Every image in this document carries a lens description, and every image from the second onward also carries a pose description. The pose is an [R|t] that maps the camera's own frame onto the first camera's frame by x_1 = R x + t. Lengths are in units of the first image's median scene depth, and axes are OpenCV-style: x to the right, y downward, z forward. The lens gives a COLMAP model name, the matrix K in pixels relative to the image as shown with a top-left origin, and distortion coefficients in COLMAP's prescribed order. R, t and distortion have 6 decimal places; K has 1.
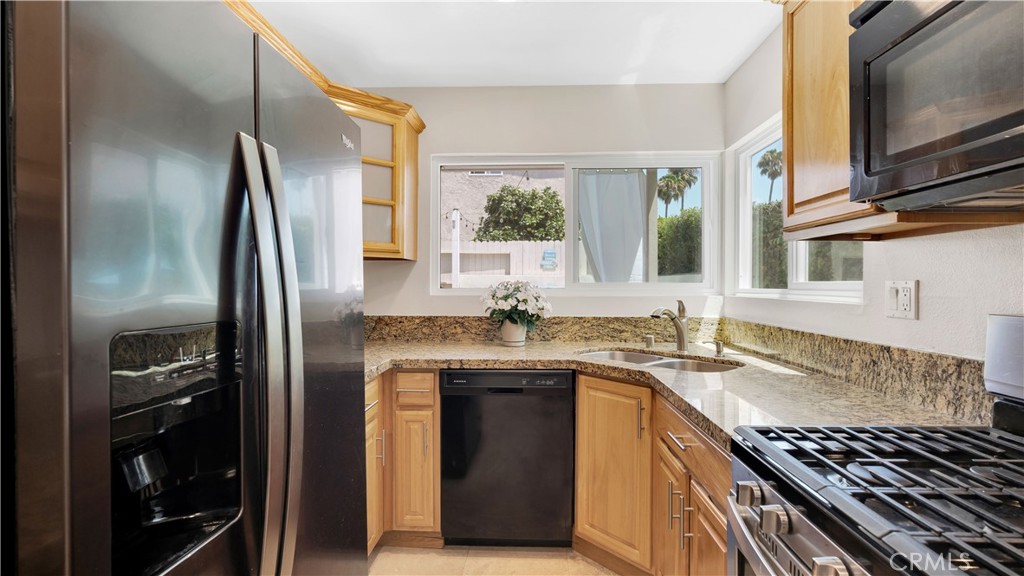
lens RADIAL K [[470.0, 0, 521.5], [0, 470.0, 280.9], [0, 0, 1]] dist [-0.010294, -0.000545]
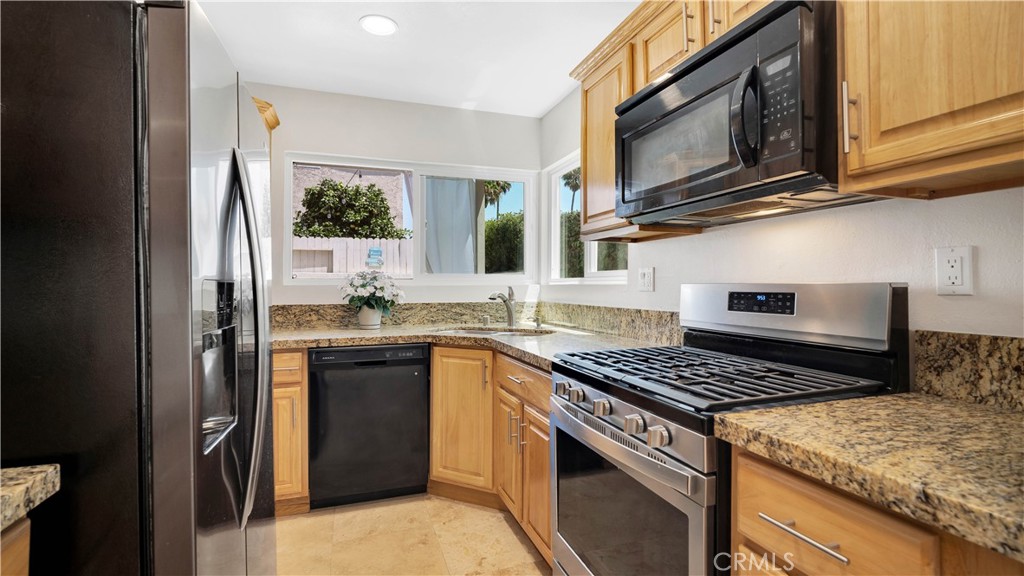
lens RADIAL K [[470.0, 0, 521.6], [0, 470.0, 280.6], [0, 0, 1]] dist [-0.010294, -0.000545]
pose [[0.928363, 0.000545, 0.371675, -0.102105], [0.000101, 0.999999, -0.001718, 0.025525], [-0.371675, 0.001633, 0.928361, -0.188106]]
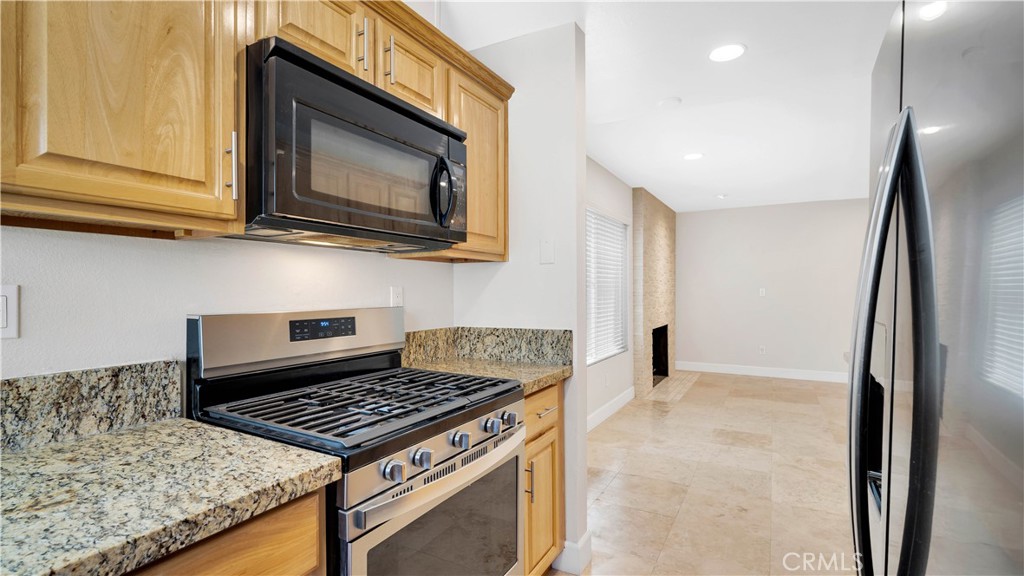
lens RADIAL K [[458.4, 0, 513.1], [0, 458.4, 291.2], [0, 0, 1]] dist [-0.009734, 0.001634]
pose [[-0.883562, 0.003662, 0.468300, -0.107373], [0.000433, 0.999975, -0.007002, 0.007035], [-0.468314, -0.005984, -0.883542, 0.677487]]
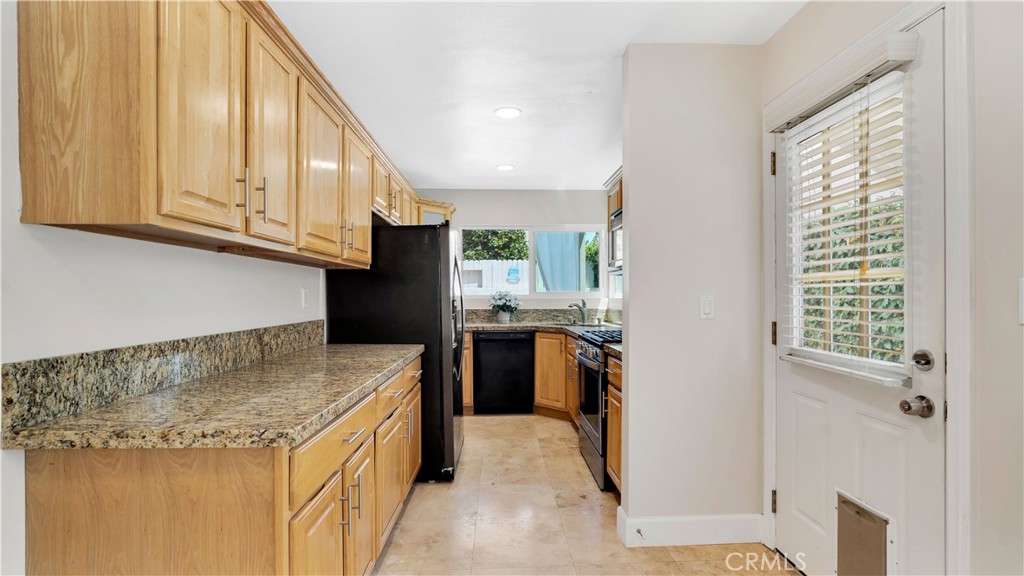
lens RADIAL K [[458.4, 0, 517.3], [0, 458.4, 299.8], [0, 0, 1]] dist [-0.009734, 0.001634]
pose [[0.997012, -0.006356, 0.076980, -0.113638], [0.005153, 0.999862, 0.015815, 0.008021], [-0.077070, -0.015371, 0.996907, -0.995192]]
